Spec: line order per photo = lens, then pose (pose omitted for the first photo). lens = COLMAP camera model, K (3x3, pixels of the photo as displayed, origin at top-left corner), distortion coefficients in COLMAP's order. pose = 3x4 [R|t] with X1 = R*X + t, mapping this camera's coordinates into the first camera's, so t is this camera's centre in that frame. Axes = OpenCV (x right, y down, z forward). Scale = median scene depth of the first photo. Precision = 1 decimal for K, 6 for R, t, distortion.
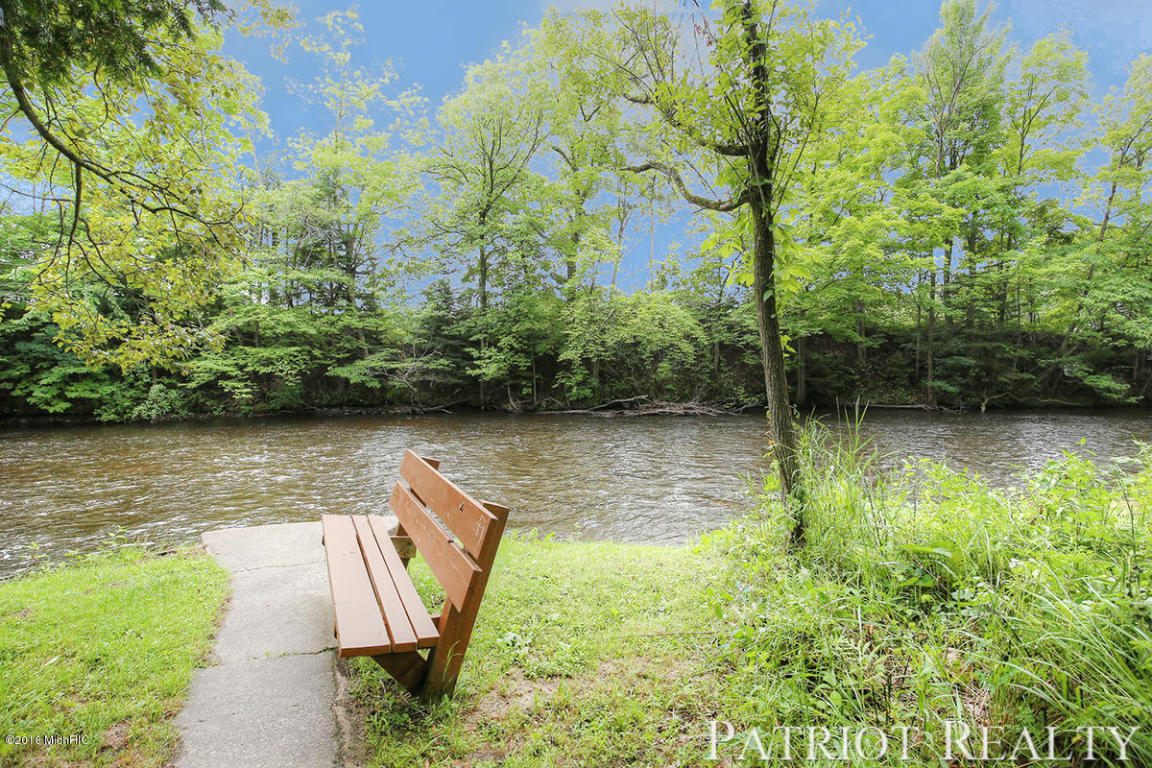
lens RADIAL K [[544.0, 0, 581.2], [0, 544.0, 381.3], [0, 0, 1]] dist [-0.005918, -0.000444]
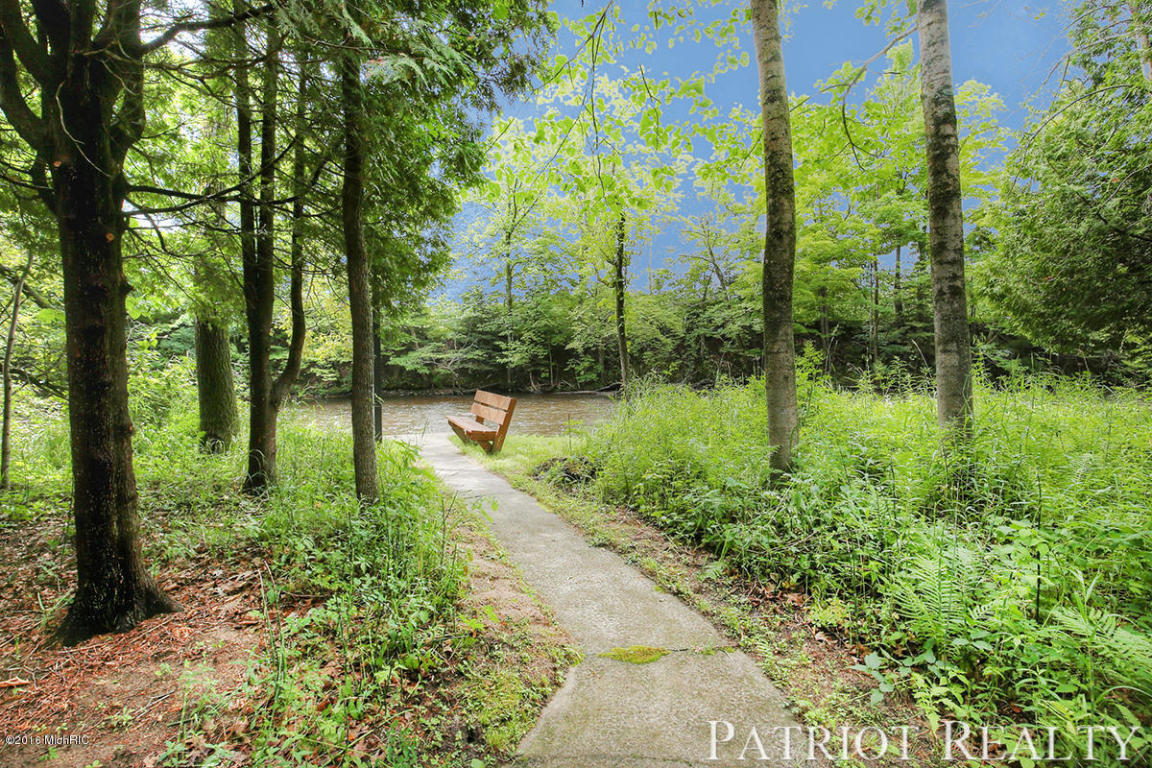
lens RADIAL K [[544.0, 0, 574.1], [0, 544.0, 384.2], [0, 0, 1]] dist [-0.005918, -0.000444]
pose [[0.998389, -0.007053, -0.056304, 0.038418], [0.008243, 0.999747, 0.020928, 0.012634], [0.056142, -0.021359, 0.998194, -0.247766]]
